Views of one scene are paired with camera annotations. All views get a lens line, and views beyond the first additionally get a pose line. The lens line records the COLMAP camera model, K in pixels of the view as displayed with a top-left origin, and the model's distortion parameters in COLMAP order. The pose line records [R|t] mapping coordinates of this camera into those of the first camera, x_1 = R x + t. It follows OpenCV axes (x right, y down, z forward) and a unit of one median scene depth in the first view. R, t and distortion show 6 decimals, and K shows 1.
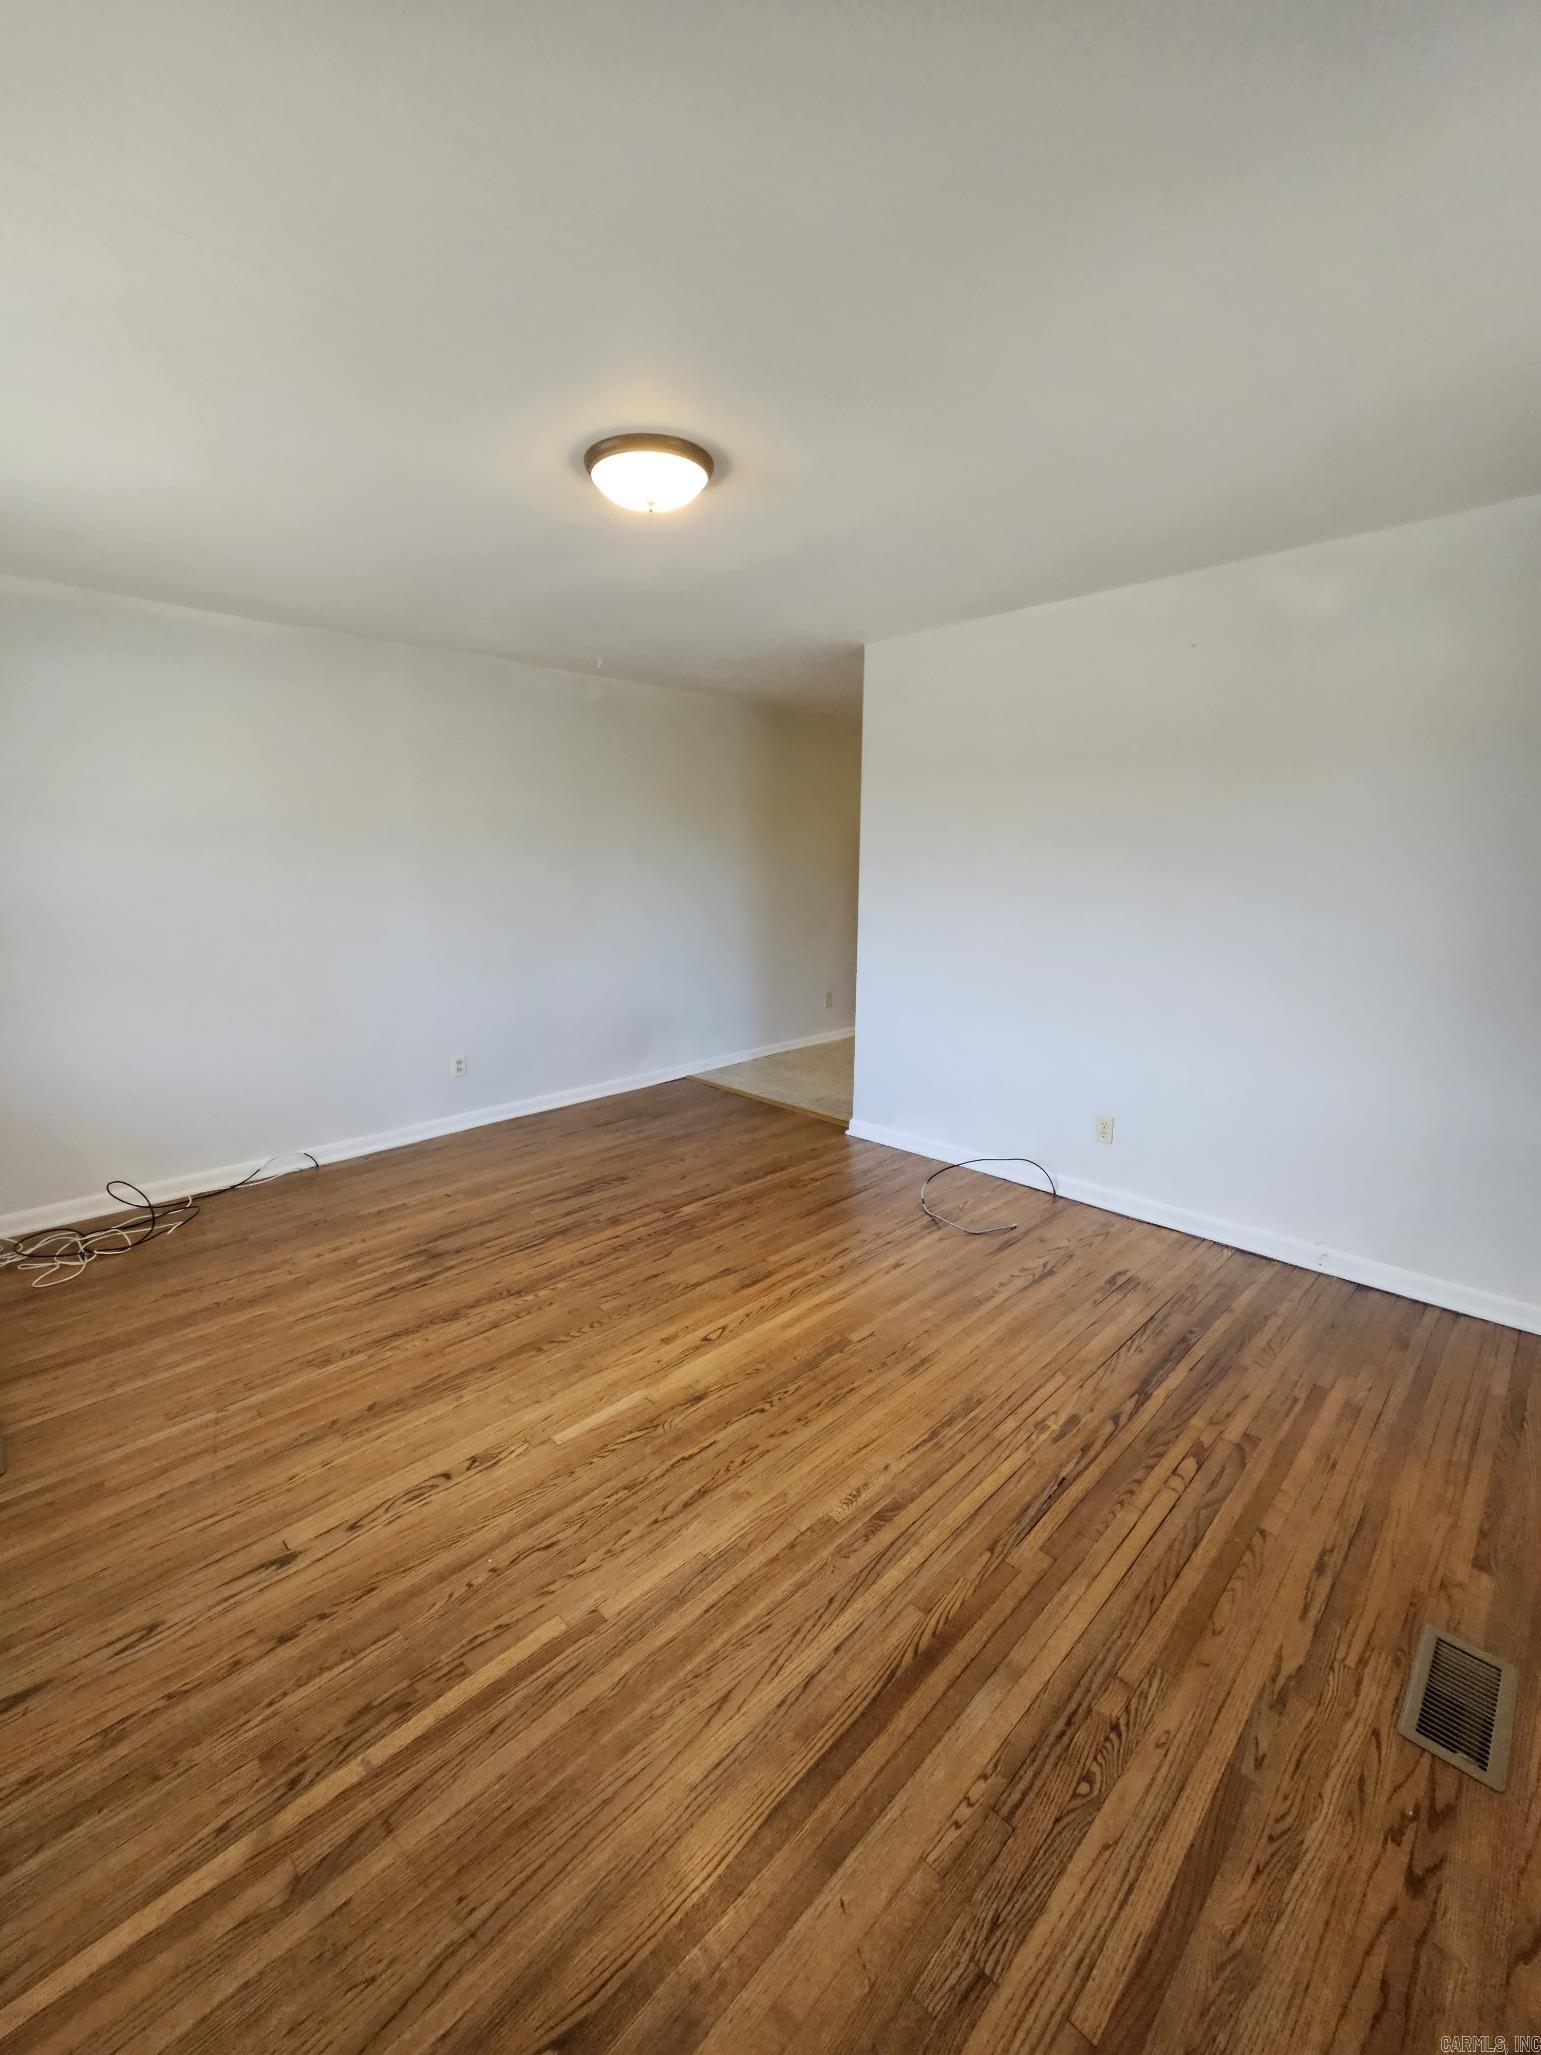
lens RADIAL K [[846.8, 0, 771.0], [0, 846.8, 1019.9], [0, 0, 1]] dist [-0.003973, 0.000035]
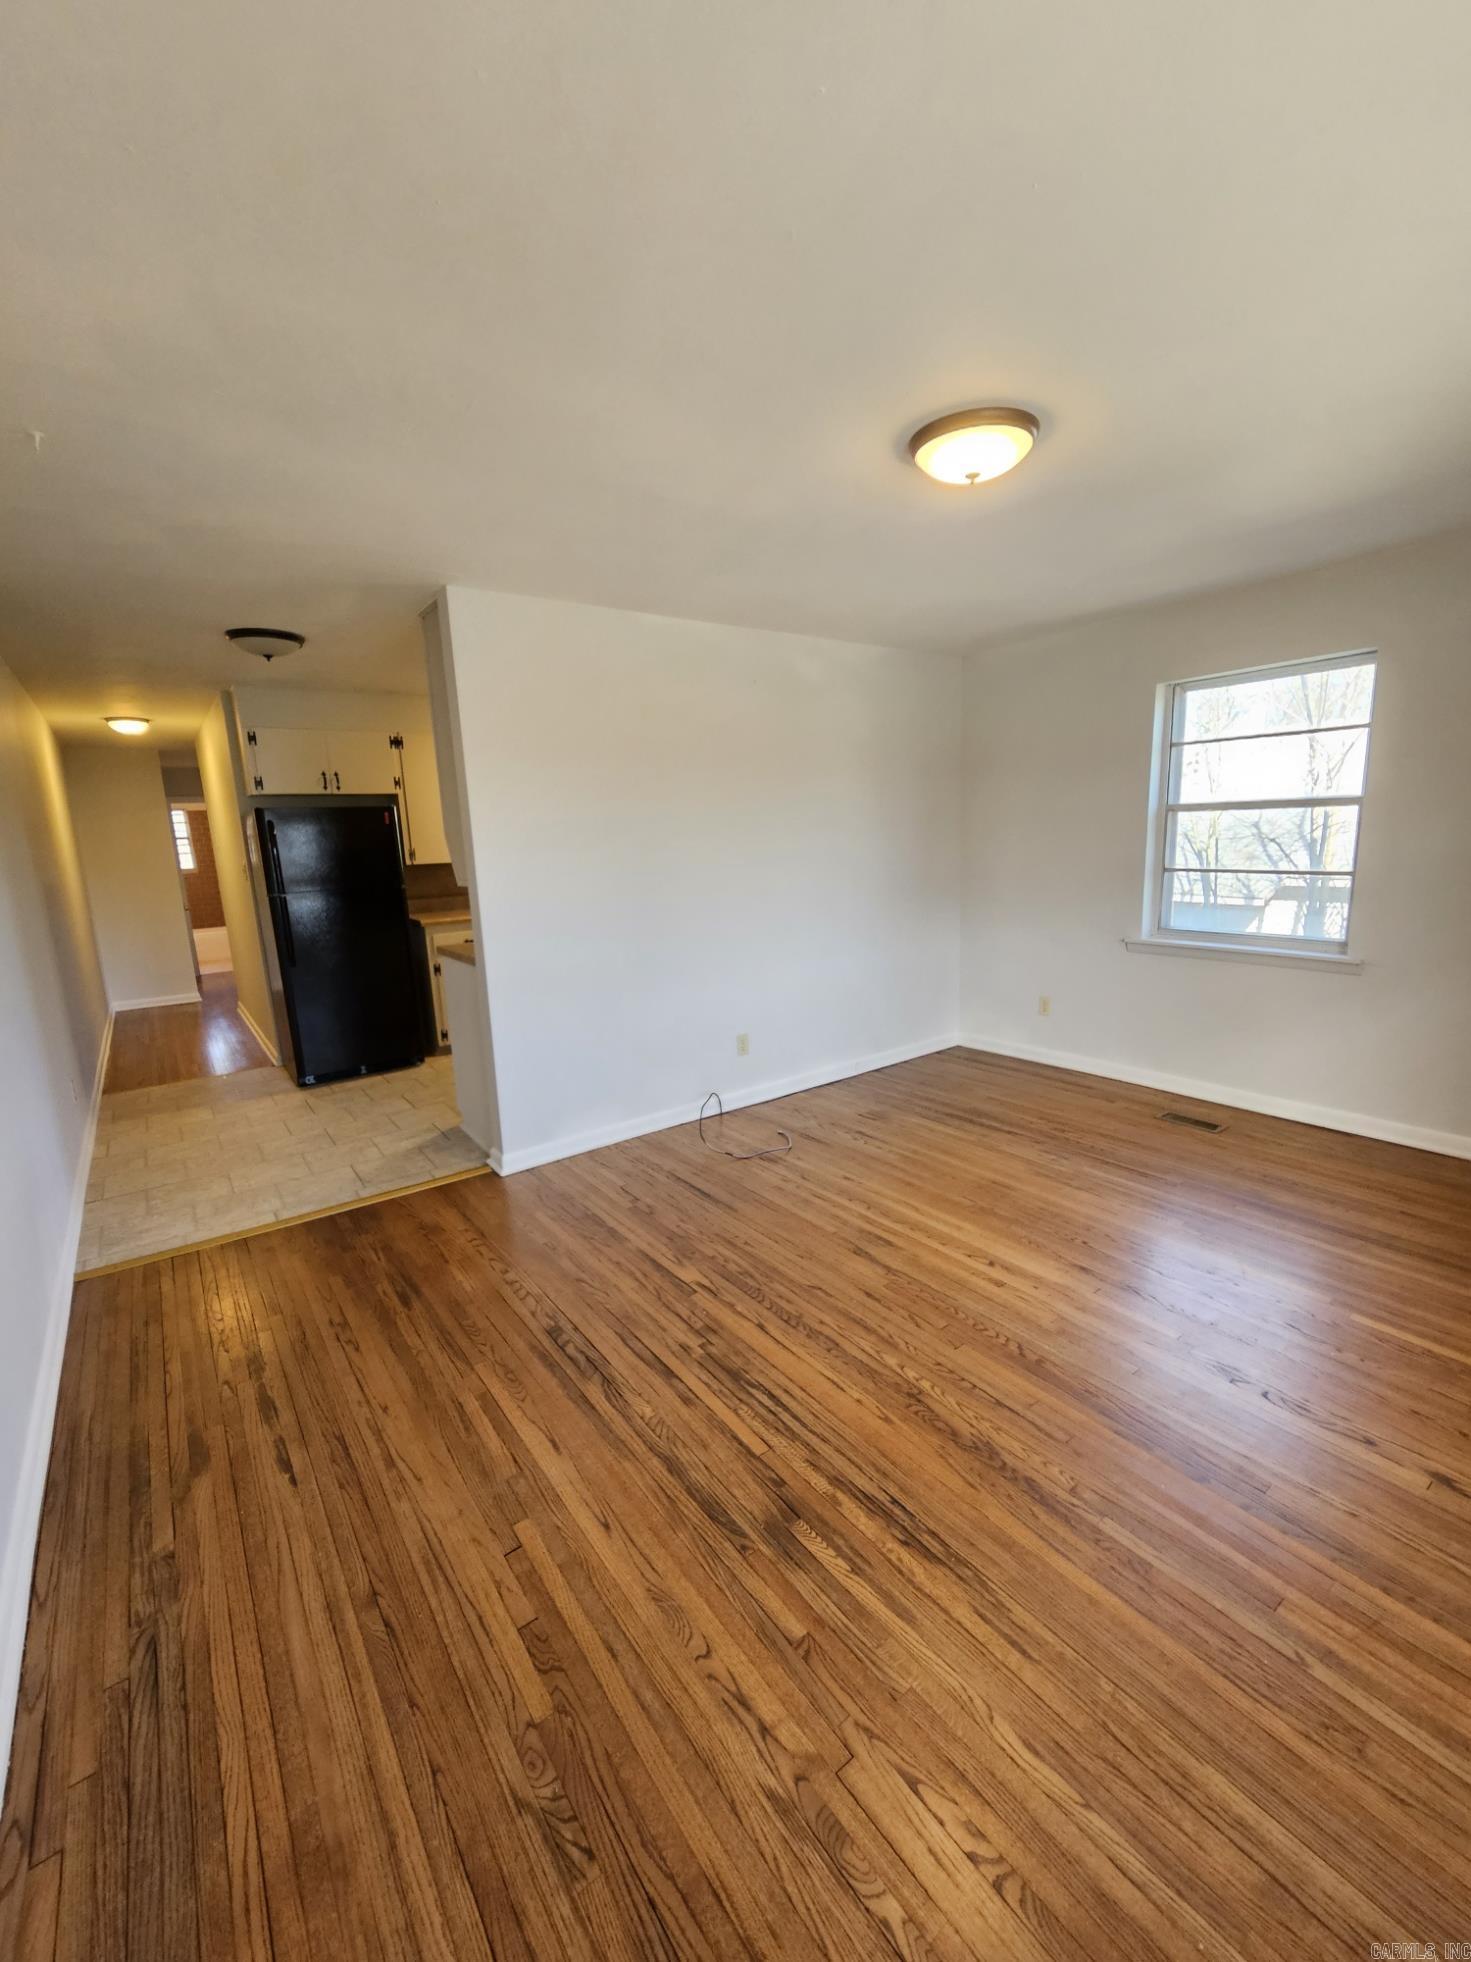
lens RADIAL K [[808.5, 0, 733.9], [0, 808.5, 974.2], [0, 0, 1]] dist [-0.003973, 0.000035]
pose [[0.154416, -0.175525, 0.972289, -0.921106], [0.225140, 0.964453, 0.138354, -0.172381], [-0.962012, 0.197537, 0.188445, 0.900975]]
